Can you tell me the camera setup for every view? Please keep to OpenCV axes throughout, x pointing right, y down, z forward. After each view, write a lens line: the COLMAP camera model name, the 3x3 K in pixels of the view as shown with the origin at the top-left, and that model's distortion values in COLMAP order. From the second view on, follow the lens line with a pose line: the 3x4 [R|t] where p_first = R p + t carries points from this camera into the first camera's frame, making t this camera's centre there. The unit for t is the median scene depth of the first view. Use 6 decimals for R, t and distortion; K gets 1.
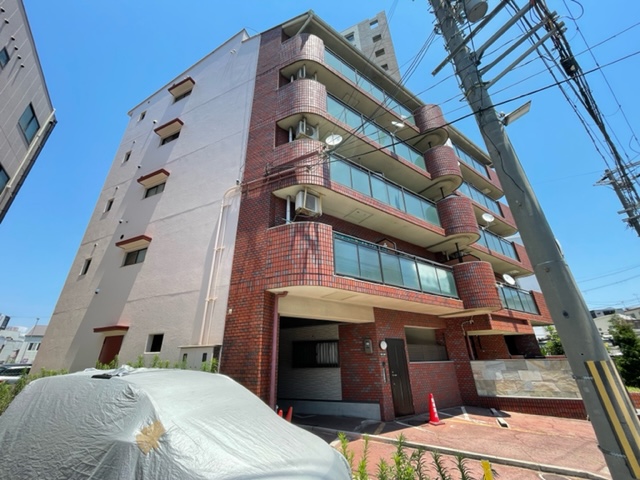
lens RADIAL K [[257.9, 0, 318.7], [0, 257.9, 240.8], [0, 0, 1]] dist [-0.002991, -0.000129]
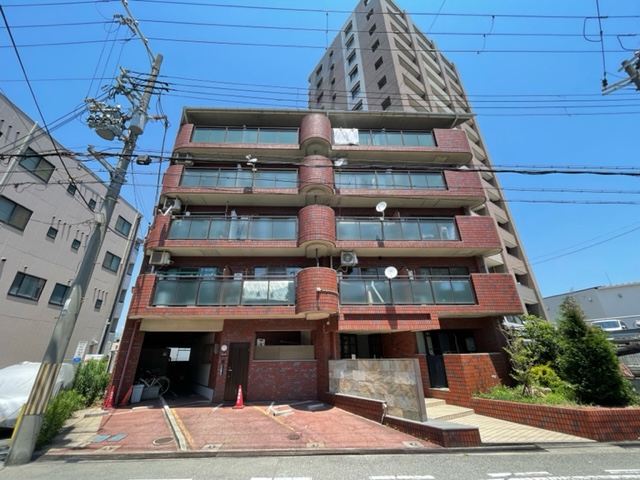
lens RADIAL K [[257.9, 0, 313.1], [0, 257.9, 244.8], [0, 0, 1]] dist [-0.002991, -0.000129]
pose [[0.848878, -0.207643, -0.486098, 1.290783], [0.221798, 0.974661, -0.029010, 0.023749], [0.479804, -0.083190, 0.873423, 0.092027]]
